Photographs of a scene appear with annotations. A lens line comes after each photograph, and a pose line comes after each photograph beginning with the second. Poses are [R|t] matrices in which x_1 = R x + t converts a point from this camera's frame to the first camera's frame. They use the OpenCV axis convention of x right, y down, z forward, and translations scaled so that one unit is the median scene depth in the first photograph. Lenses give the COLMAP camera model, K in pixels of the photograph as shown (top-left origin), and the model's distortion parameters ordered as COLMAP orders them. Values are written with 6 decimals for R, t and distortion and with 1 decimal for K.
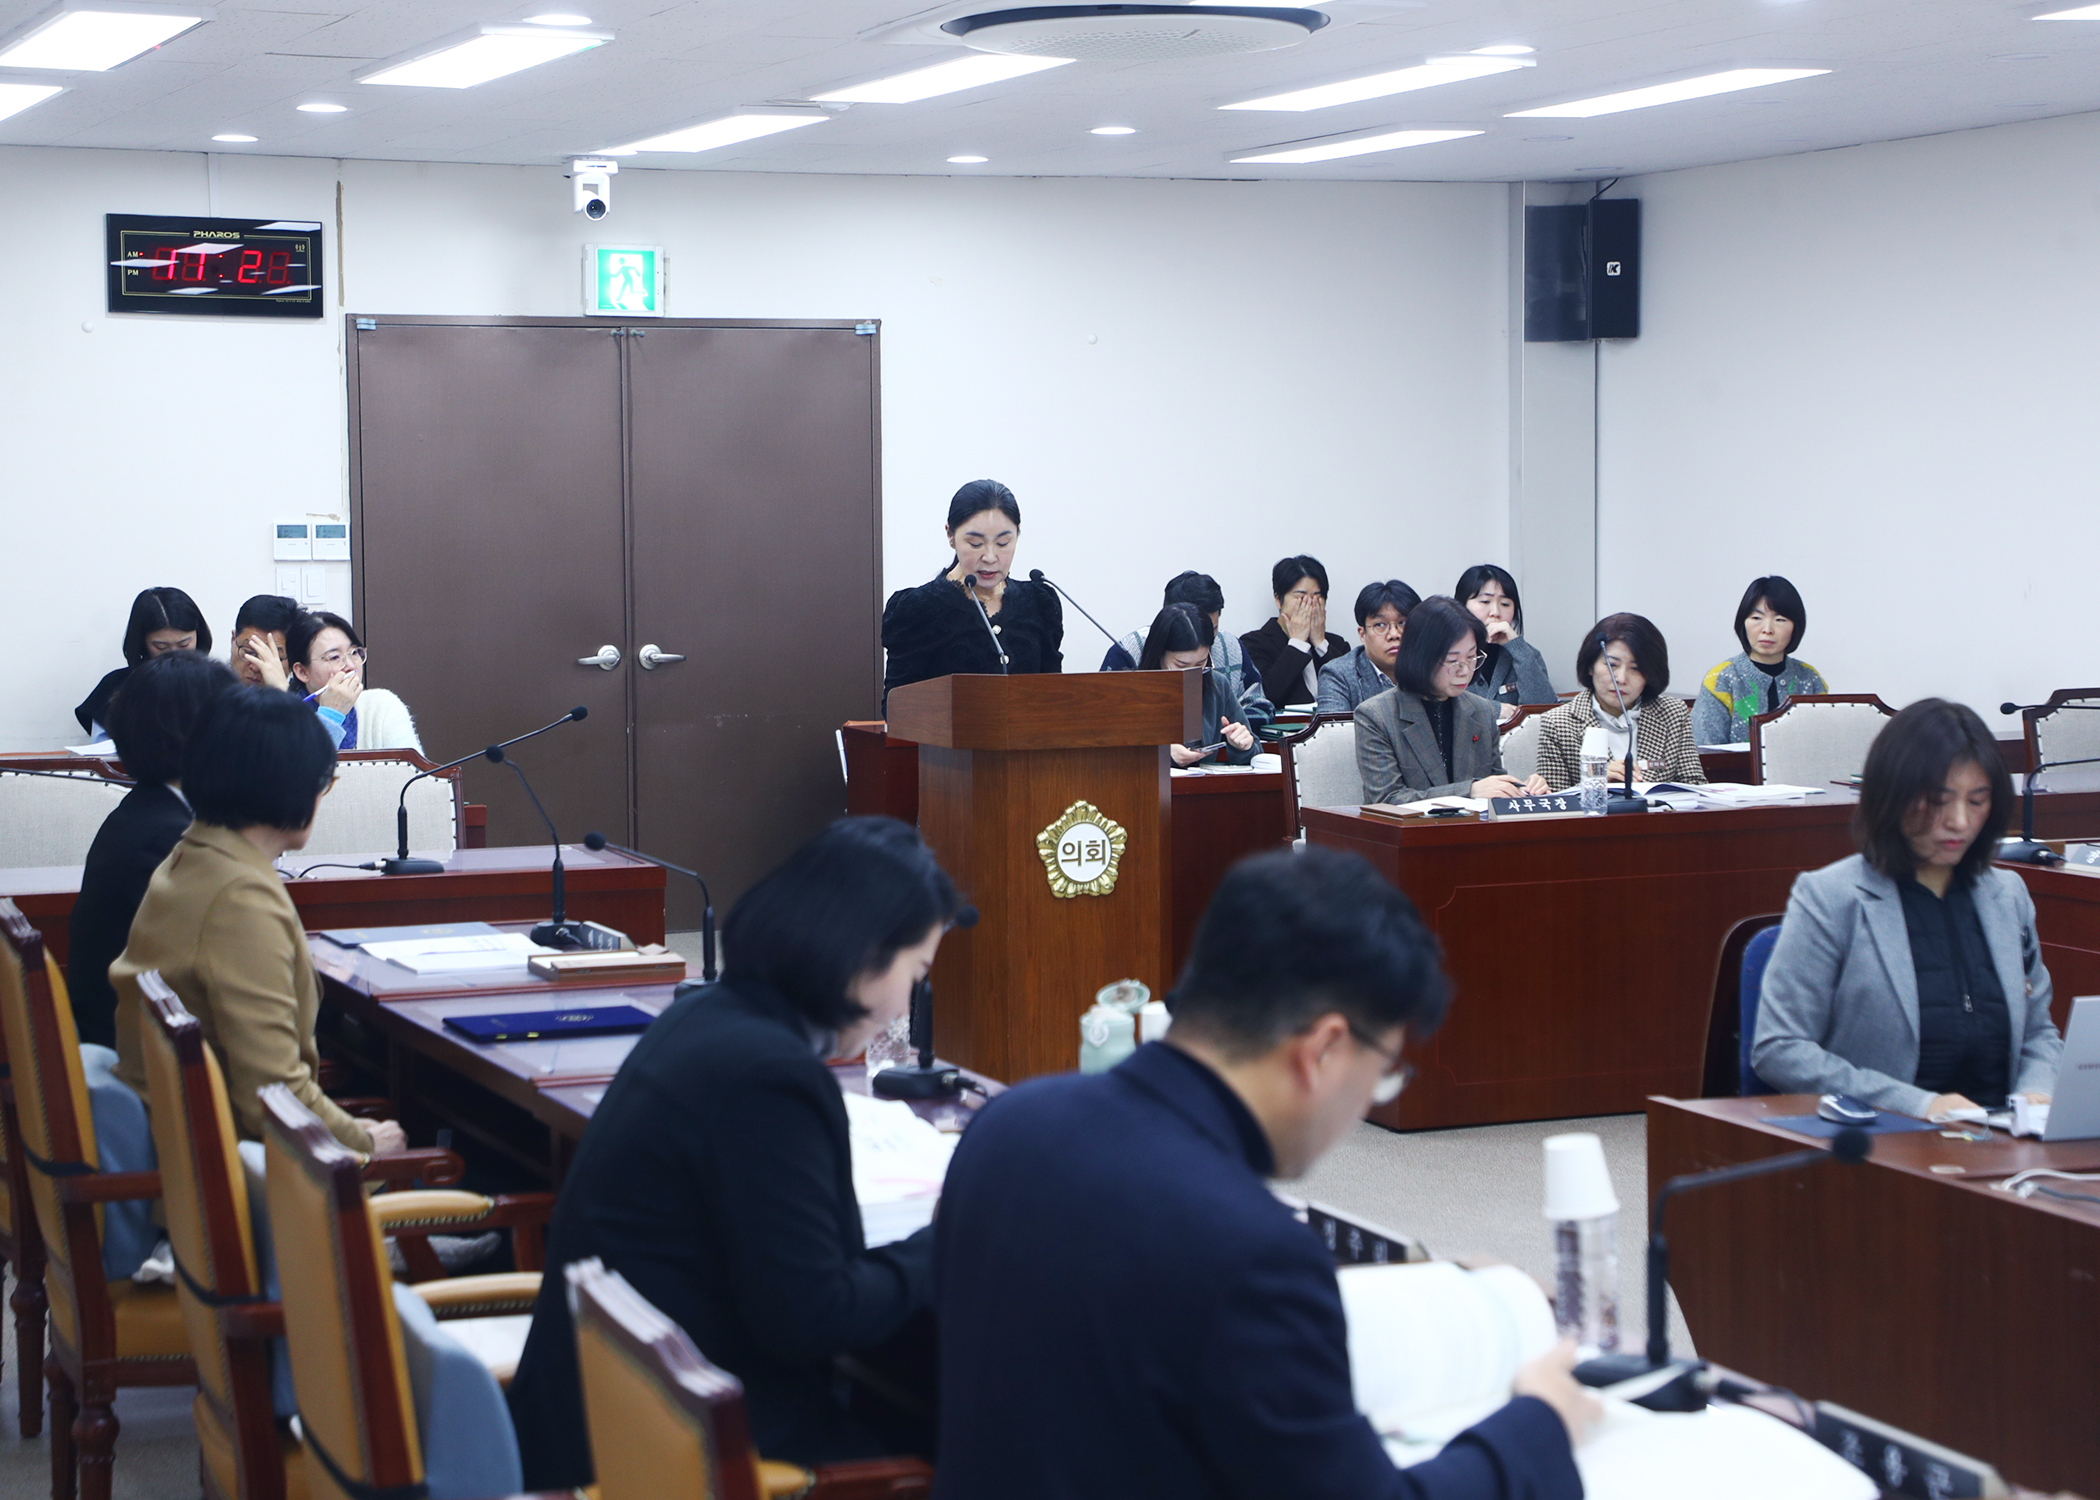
lens RADIAL K [[4182.1, 0, 1050.0], [0, 4182.1, 750.0], [0, 0, 1]] dist [-0.034729, 0.402349]
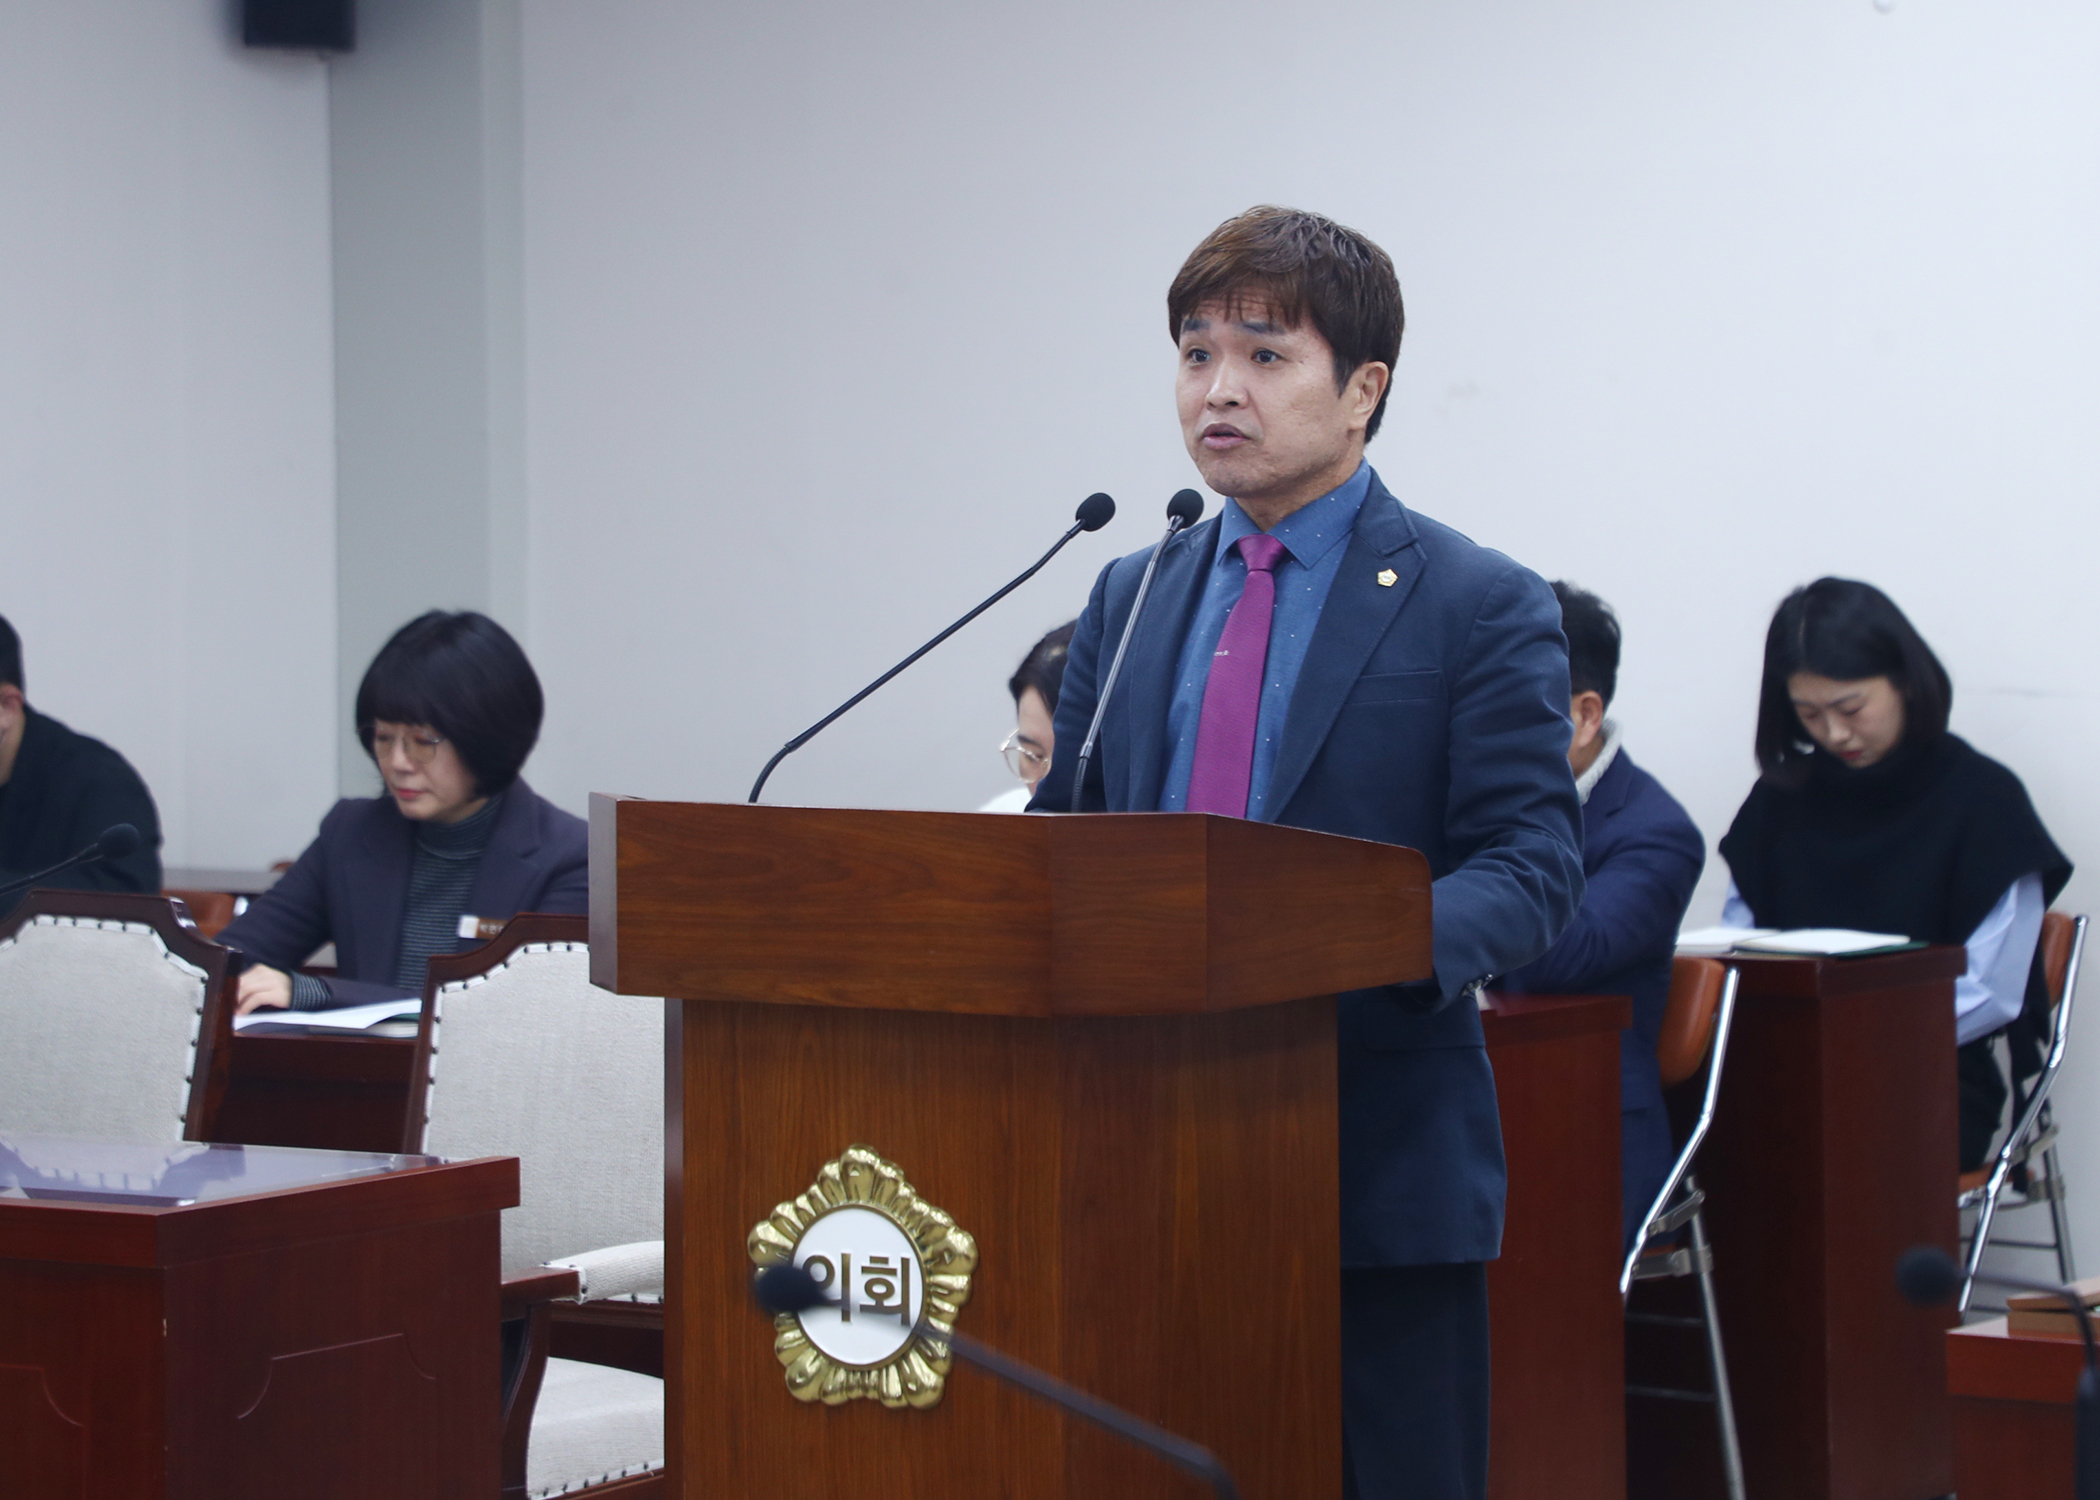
lens RADIAL K [[7652.7, 0, 1050.0], [0, 7652.7, 750.0], [0, 0, 1]] dist [0.611594, 1.877003]
pose [[0.557972, 0.044036, -0.828691, 0.459687], [-0.063190, 0.997946, 0.010484, -0.024953], [0.827451, 0.046515, 0.559608, 0.491915]]
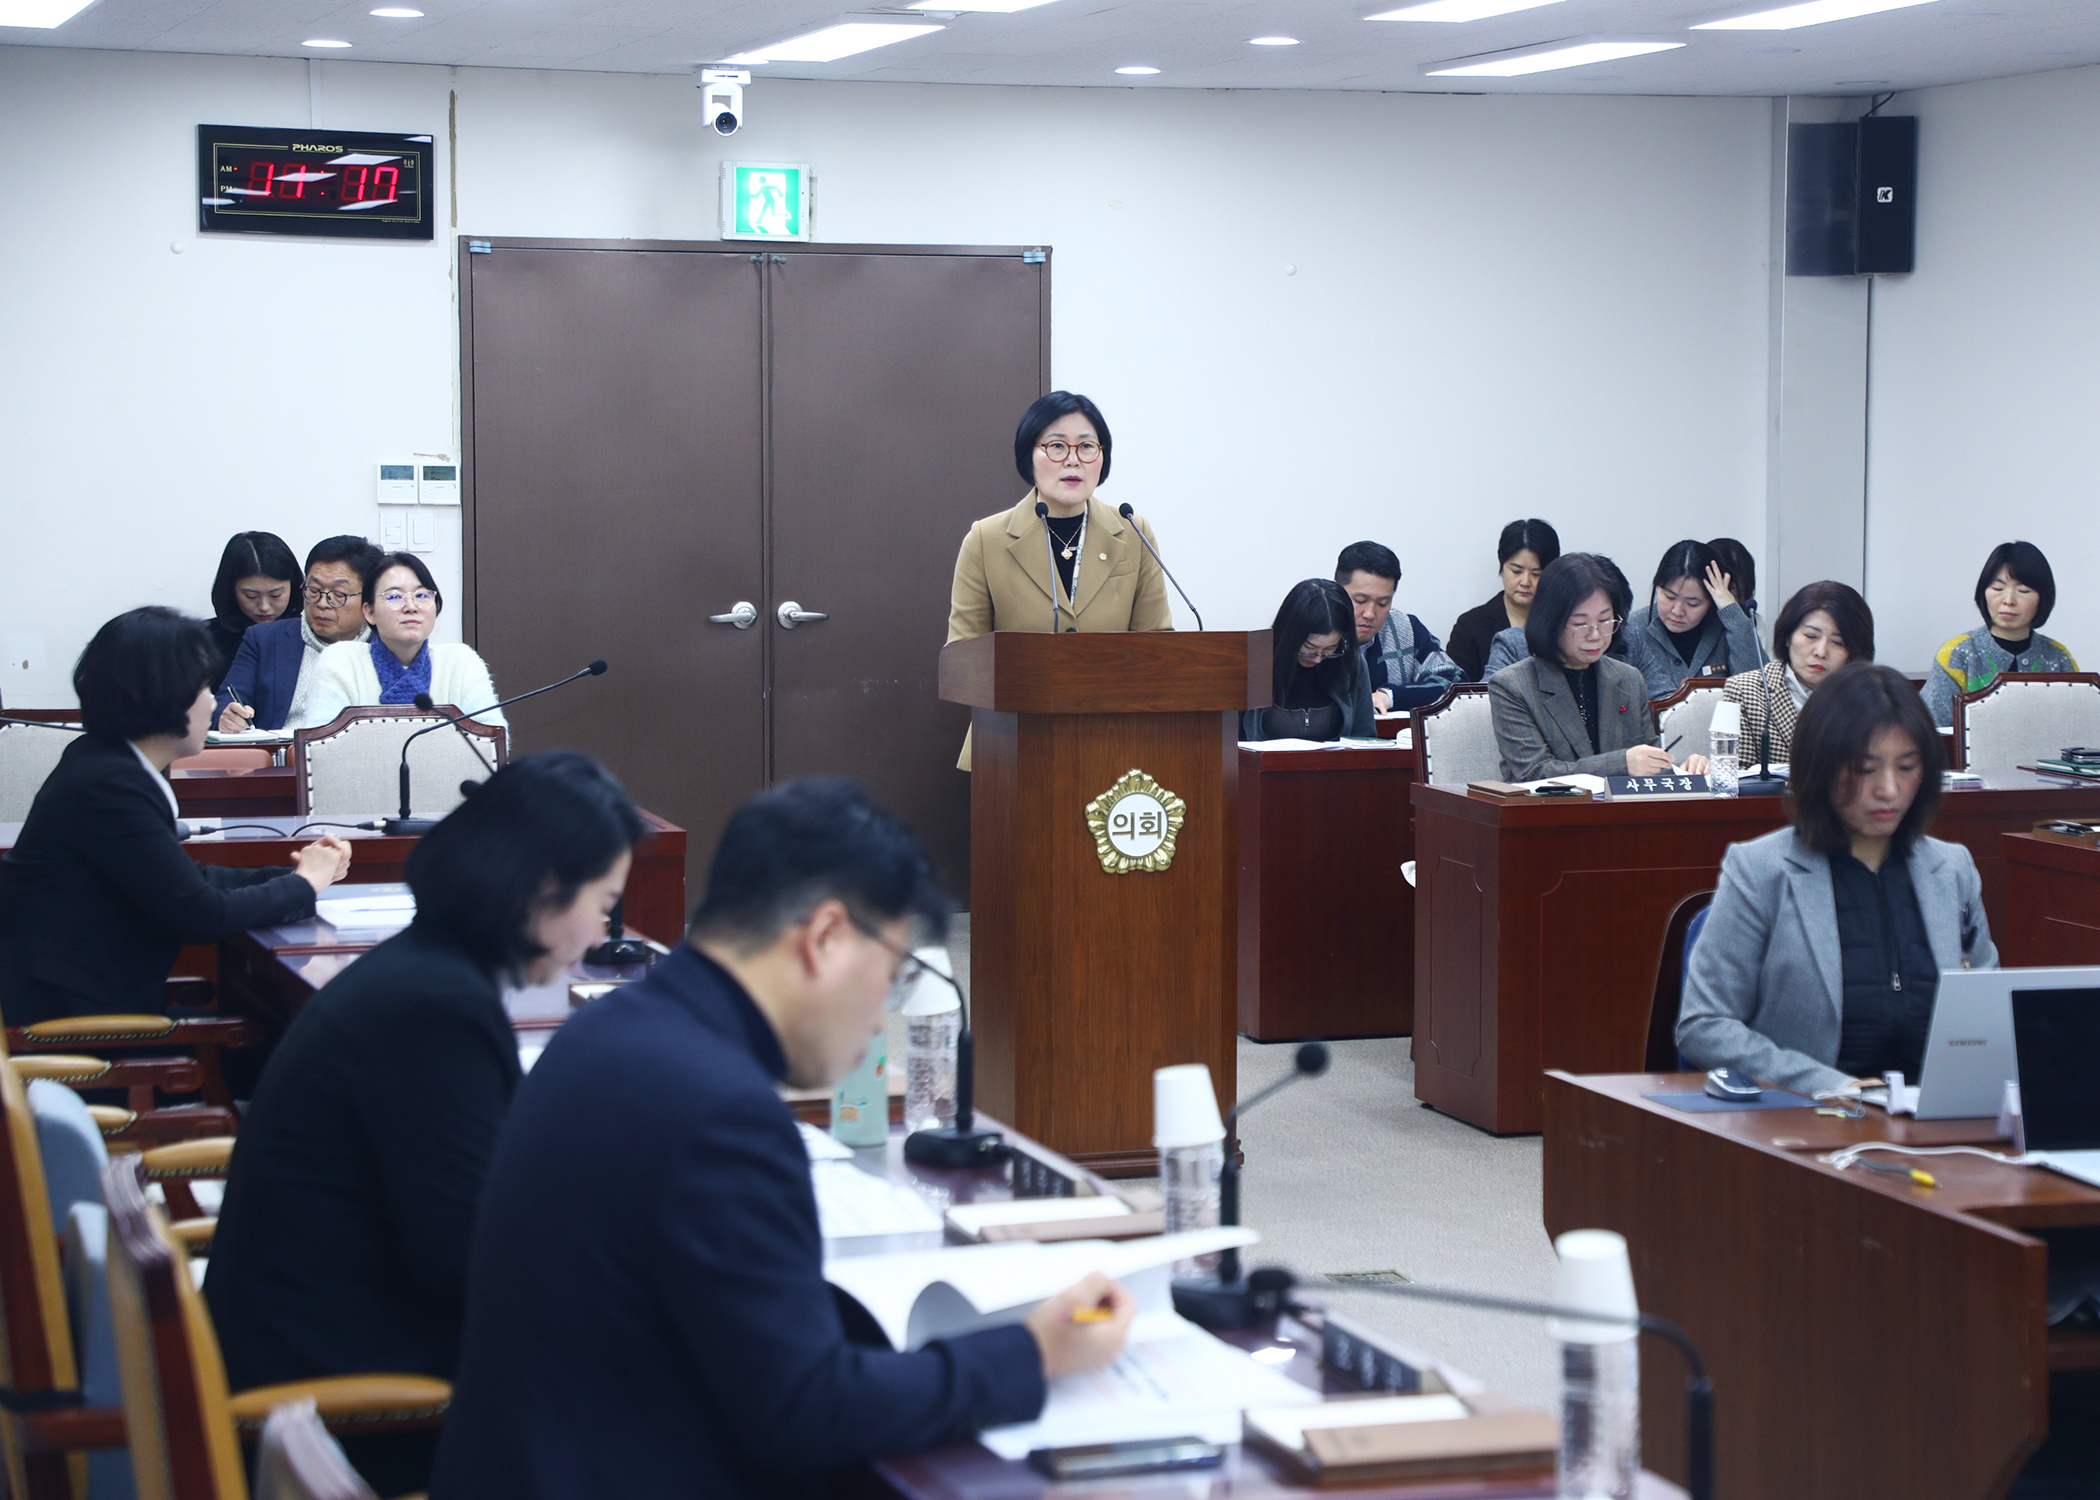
lens RADIAL K [[4801.4, 0, 1050.0], [0, 4801.4, 750.0], [0, 0, 1]] dist [0.040594, 0.089106]
pose [[0.997003, 0.015871, -0.075719, 0.054390], [-0.015658, 0.999872, 0.003413, 0.003494], [0.075763, -0.002218, 0.997123, -0.052254]]
